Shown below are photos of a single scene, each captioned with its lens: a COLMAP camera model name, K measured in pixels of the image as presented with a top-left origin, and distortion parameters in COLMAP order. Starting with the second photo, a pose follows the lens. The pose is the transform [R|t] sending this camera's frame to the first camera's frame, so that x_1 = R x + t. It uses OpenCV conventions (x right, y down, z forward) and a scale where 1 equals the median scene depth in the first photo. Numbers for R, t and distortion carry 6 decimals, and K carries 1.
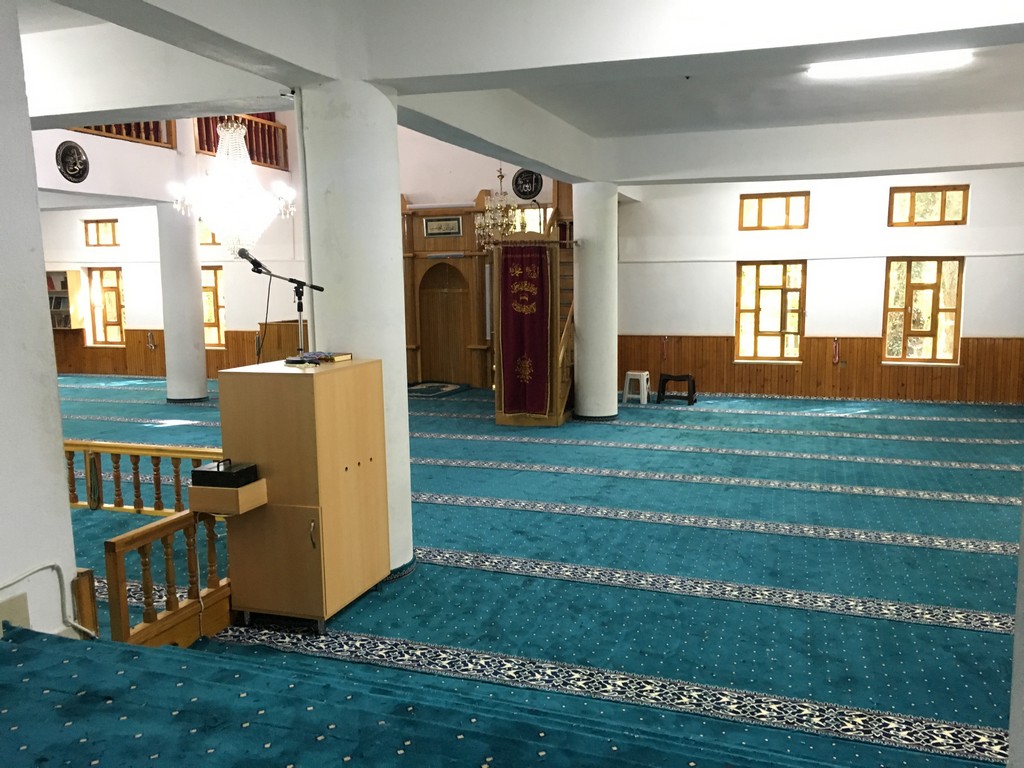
lens RADIAL K [[855.3, 0, 512.1], [0, 855.3, 388.0], [0, 0, 1]] dist [0.063837, -0.068596]
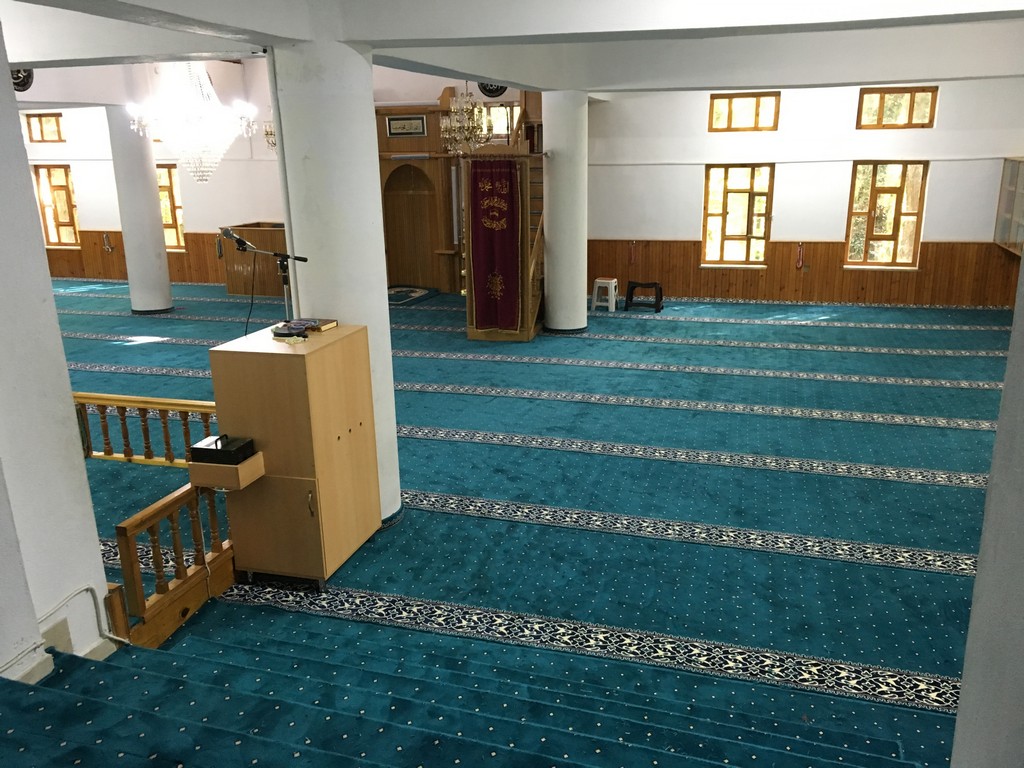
lens RADIAL K [[855.3, 0, 511.2], [0, 855.3, 386.0], [0, 0, 1]] dist [0.063837, -0.068596]
pose [[0.998966, -0.018069, 0.041728, -0.015535], [0.011845, 0.989382, 0.144852, -0.069551], [-0.043902, -0.144208, 0.988573, -0.018613]]
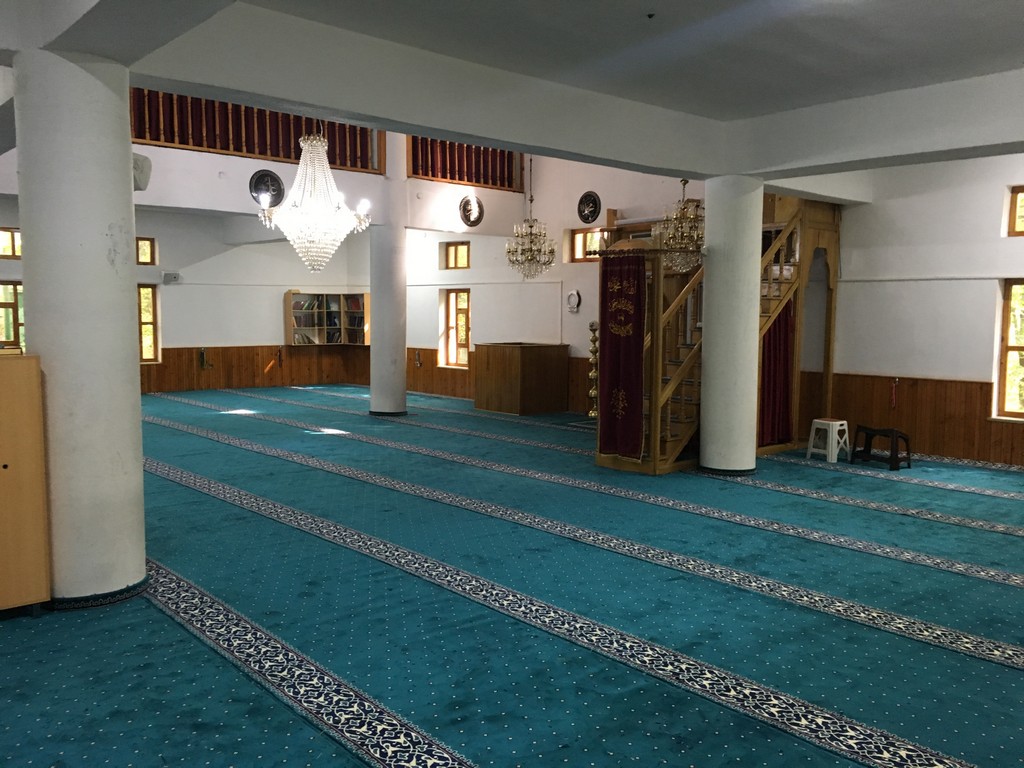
lens RADIAL K [[855.3, 0, 504.7], [0, 855.3, 390.7], [0, 0, 1]] dist [0.063837, -0.068596]
pose [[0.868090, 0.063028, -0.492389, 0.453611], [-0.081742, 0.996516, -0.016554, -0.014089], [0.489630, 0.054619, 0.870218, 0.291122]]
